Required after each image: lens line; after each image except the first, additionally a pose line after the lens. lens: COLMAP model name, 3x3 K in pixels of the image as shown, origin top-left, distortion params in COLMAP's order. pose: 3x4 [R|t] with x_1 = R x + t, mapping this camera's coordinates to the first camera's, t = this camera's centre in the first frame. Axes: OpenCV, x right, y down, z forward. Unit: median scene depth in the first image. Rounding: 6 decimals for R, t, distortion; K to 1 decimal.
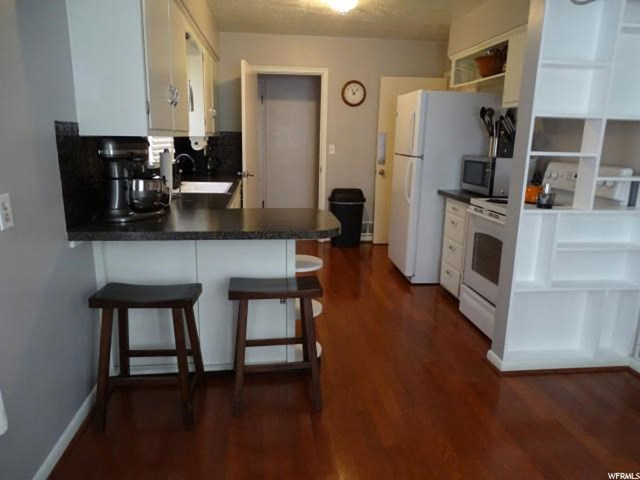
lens RADIAL K [[448.1, 0, 320.0], [0, 448.1, 240.0], [0, 0, 1]] dist [0.000679, 0.003545]
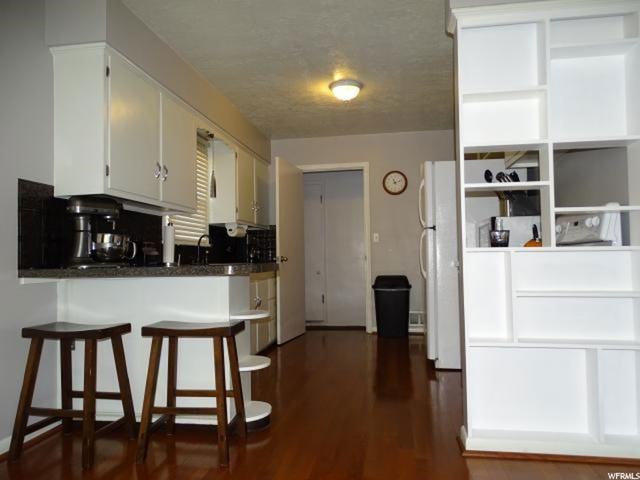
lens RADIAL K [[448.1, 0, 320.0], [0, 448.1, 240.0], [0, 0, 1]] dist [0.000679, 0.003545]
pose [[0.961081, -0.046650, -0.272300, 0.241892], [-0.026526, 0.965504, -0.259033, 0.089375], [0.274991, 0.256174, 0.926690, 0.056070]]
